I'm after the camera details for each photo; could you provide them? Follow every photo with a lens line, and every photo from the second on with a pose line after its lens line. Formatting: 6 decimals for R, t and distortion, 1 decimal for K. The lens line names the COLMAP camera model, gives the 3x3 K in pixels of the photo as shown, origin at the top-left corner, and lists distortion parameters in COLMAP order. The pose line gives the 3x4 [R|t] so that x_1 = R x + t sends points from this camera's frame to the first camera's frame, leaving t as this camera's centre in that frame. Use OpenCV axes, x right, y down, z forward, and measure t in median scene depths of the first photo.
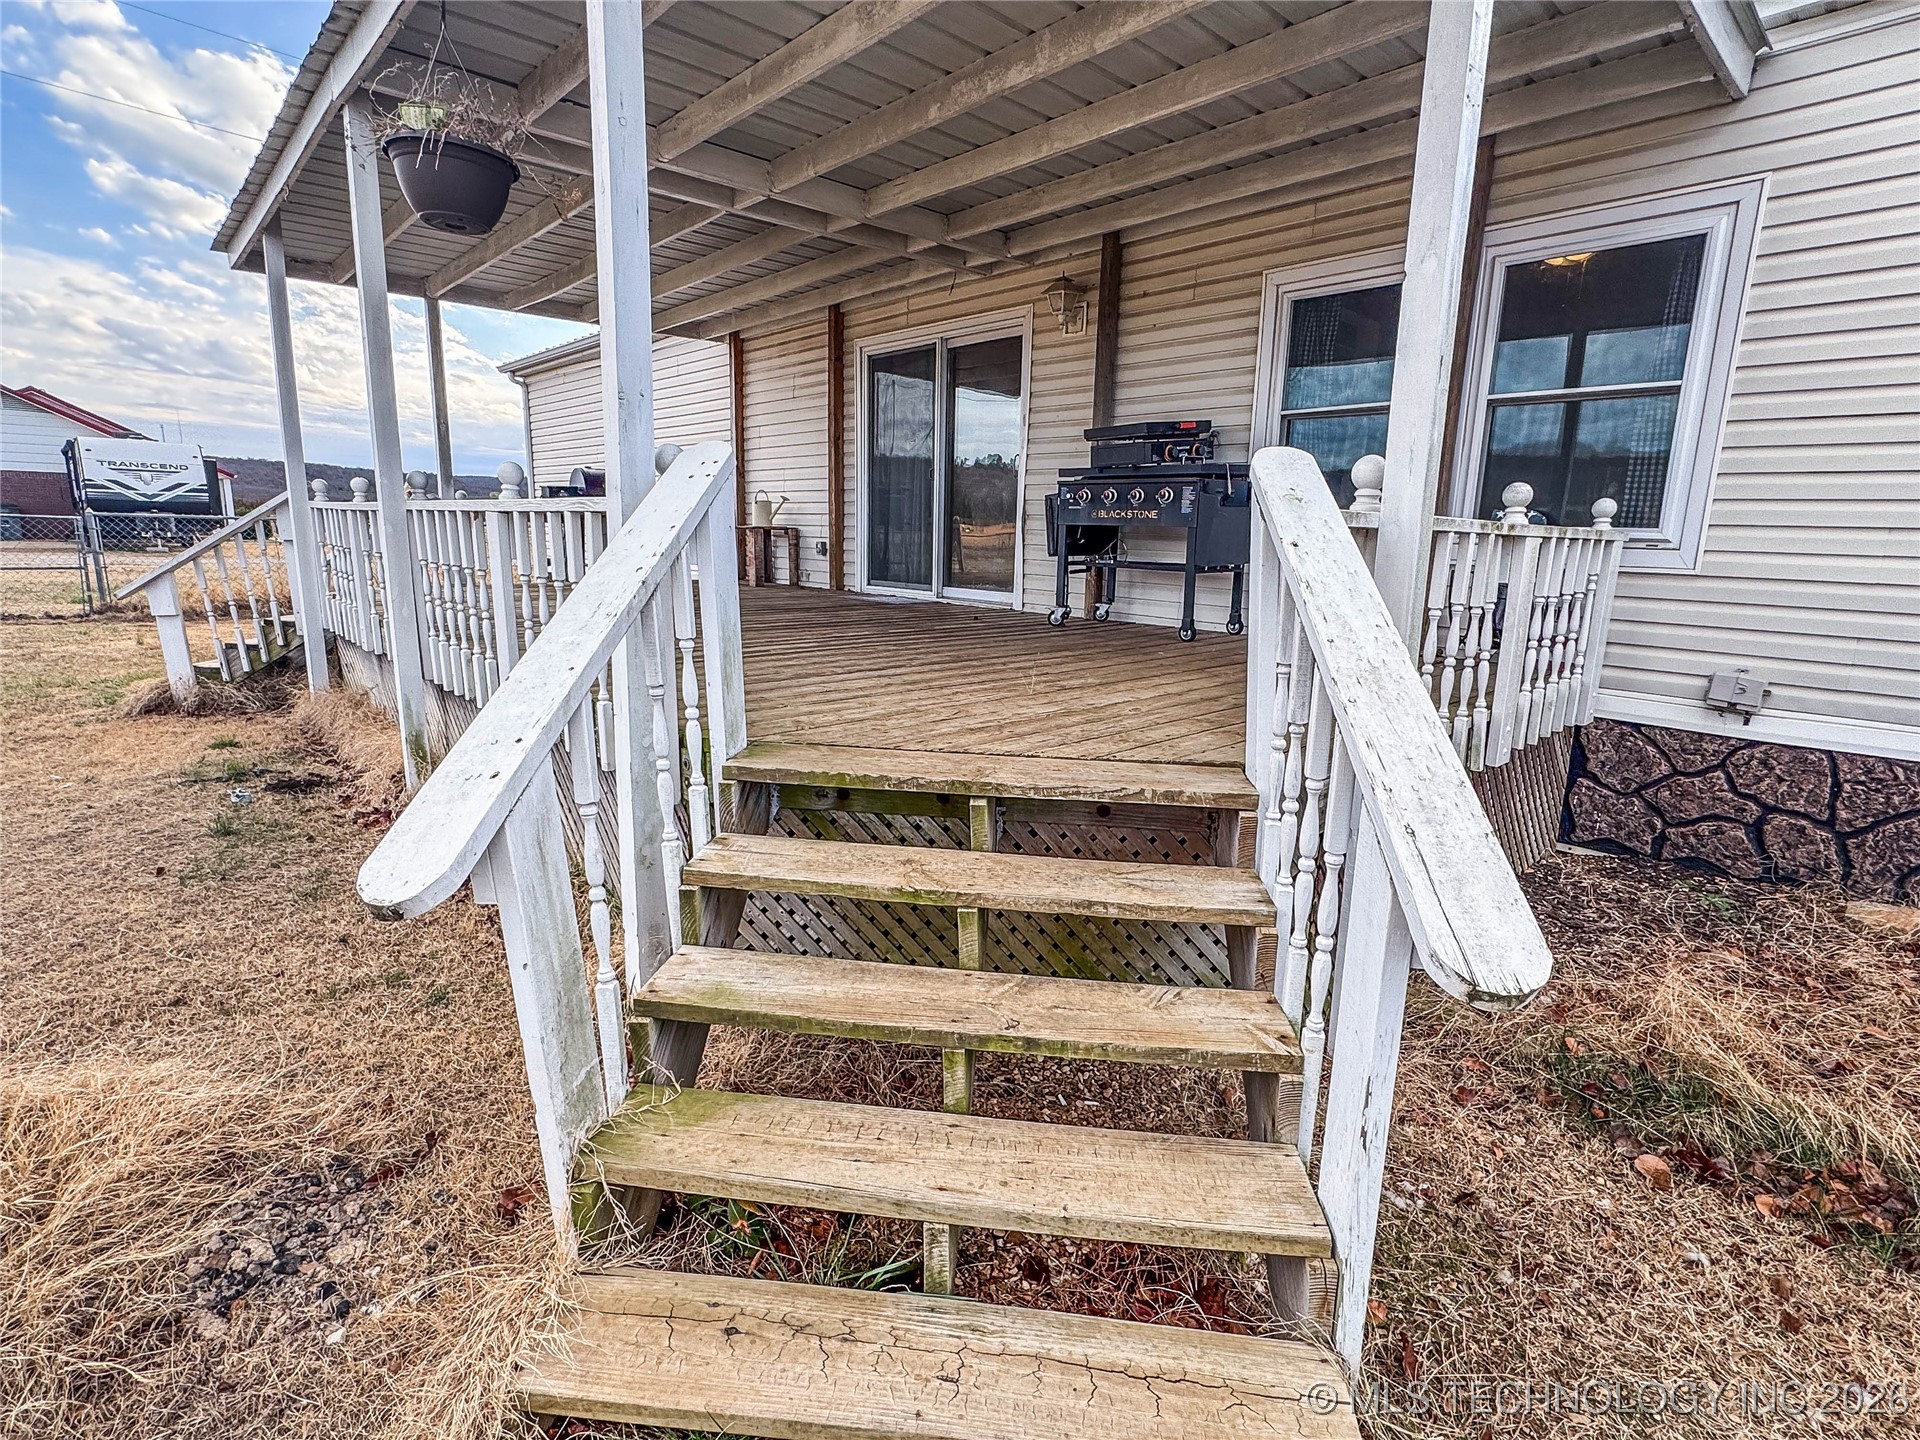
lens RADIAL K [[937.4, 0, 960.0], [0, 937.4, 720.0], [0, 0, 1]] dist [0.007729, 0.000302]
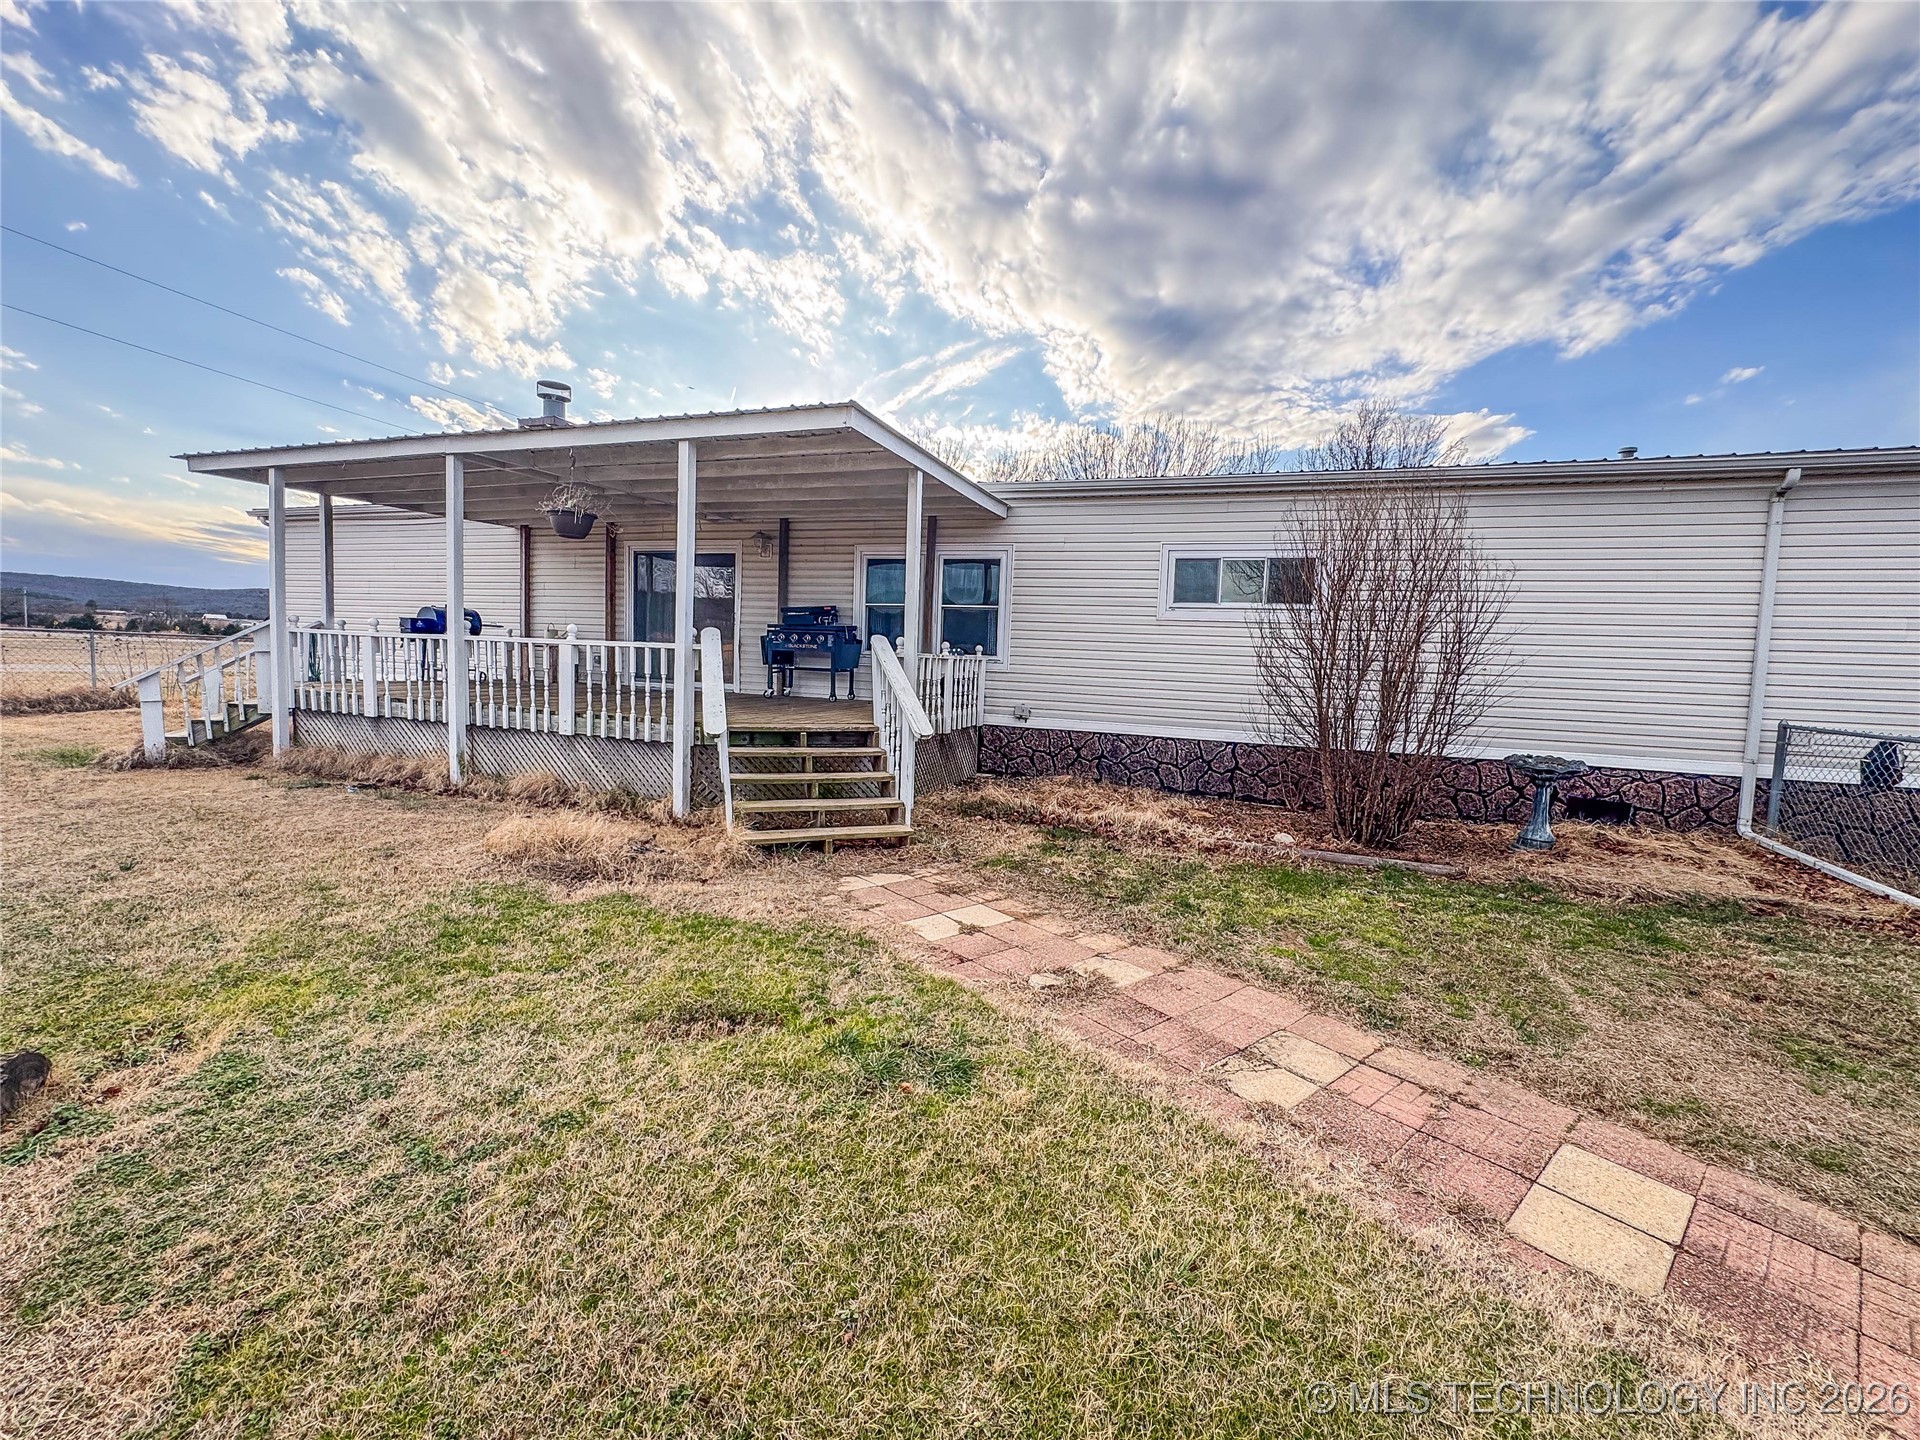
lens RADIAL K [[760.7, 0, 960.0], [0, 760.7, 720.0], [0, 0, 1]] dist [0.000828, -0.000051]
pose [[0.891085, -0.026809, 0.453044, -0.303386], [0.073727, 0.993544, -0.086219, 0.133894], [-0.447808, 0.110230, 0.887309, -0.728231]]
